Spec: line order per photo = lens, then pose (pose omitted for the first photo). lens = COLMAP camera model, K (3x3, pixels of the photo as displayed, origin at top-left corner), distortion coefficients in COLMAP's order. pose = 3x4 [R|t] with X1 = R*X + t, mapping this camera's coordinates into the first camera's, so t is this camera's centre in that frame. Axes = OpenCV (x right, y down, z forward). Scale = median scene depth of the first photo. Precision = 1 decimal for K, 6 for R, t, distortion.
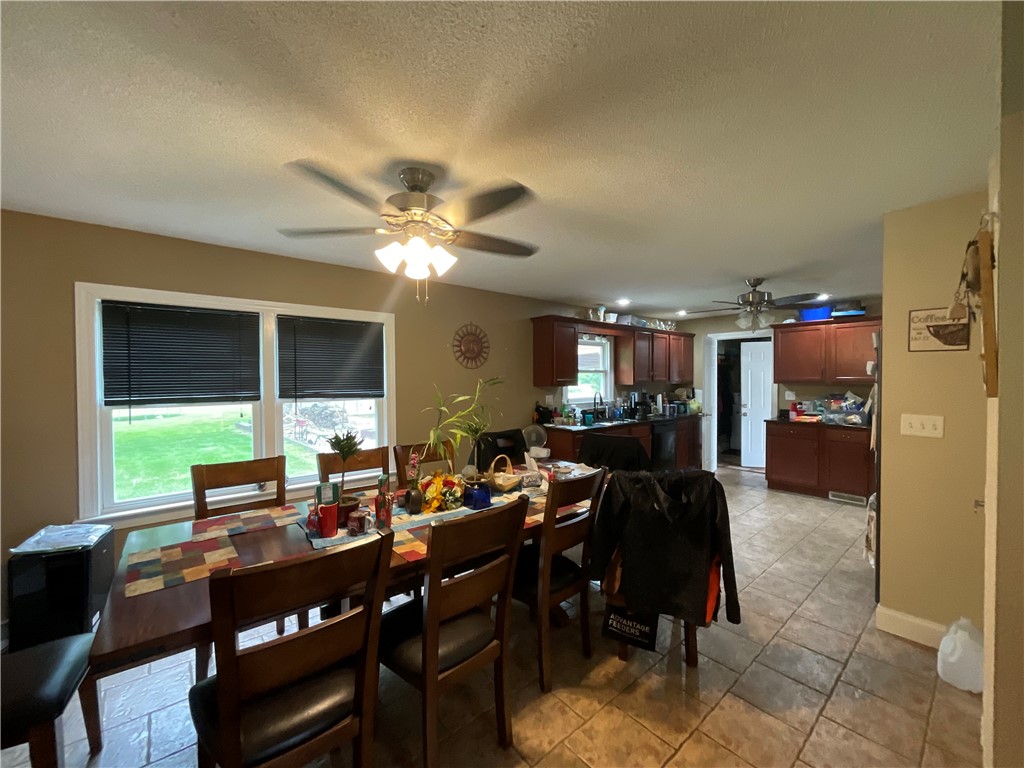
lens RADIAL K [[408.4, 0, 516.0], [0, 408.4, 386.8], [0, 0, 1]] dist [-0.000333, 0.000103]
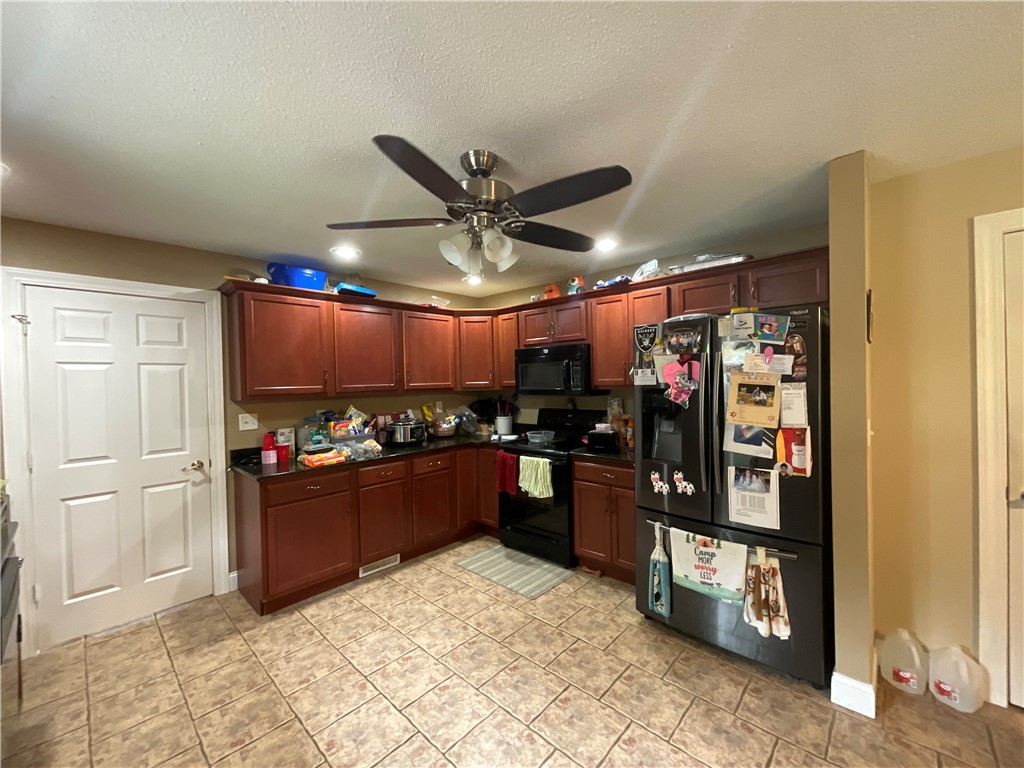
lens RADIAL K [[407.9, 0, 514.5], [0, 407.9, 384.1], [0, 0, 1]] dist [-0.015926, 0.000158]
pose [[-0.120236, 0.000484, 0.992745, 0.105934], [0.042709, 0.999077, 0.004685, -0.015677], [-0.991826, 0.042962, -0.120146, 0.747750]]
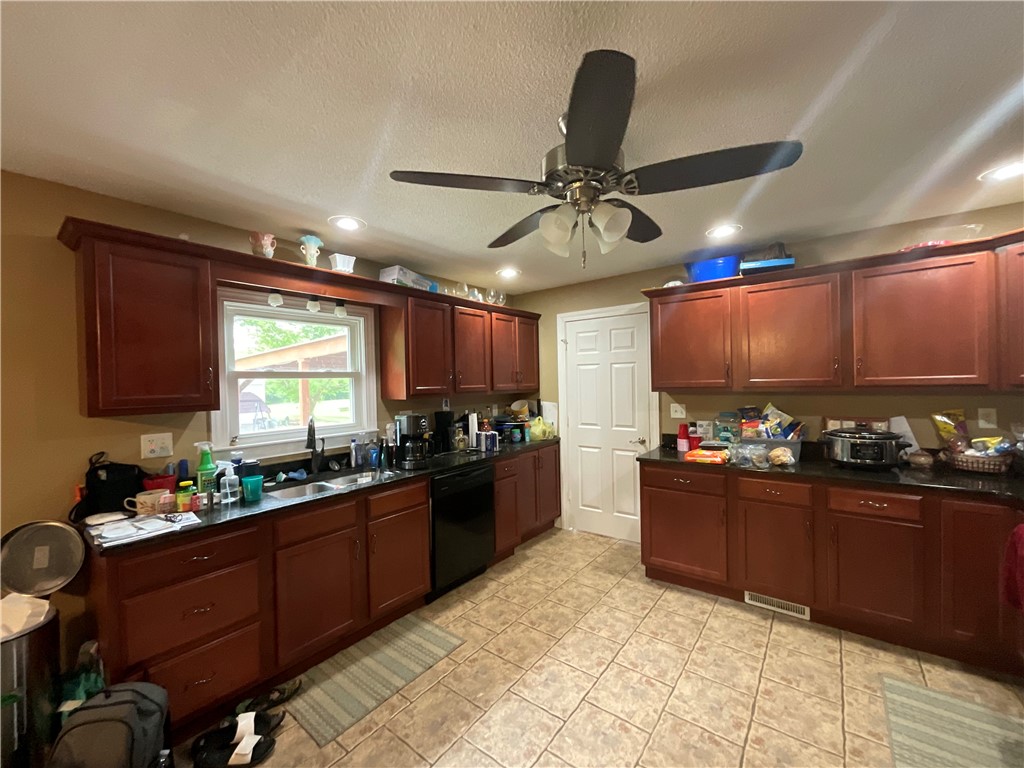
lens RADIAL K [[407.9, 0, 514.5], [0, 407.9, 384.1], [0, 0, 1]] dist [-0.015926, 0.000158]
pose [[0.978212, -0.017453, 0.206876, 0.324781], [0.020707, 0.999693, -0.013575, -0.015118], [-0.206576, 0.017563, 0.978273, 0.480645]]
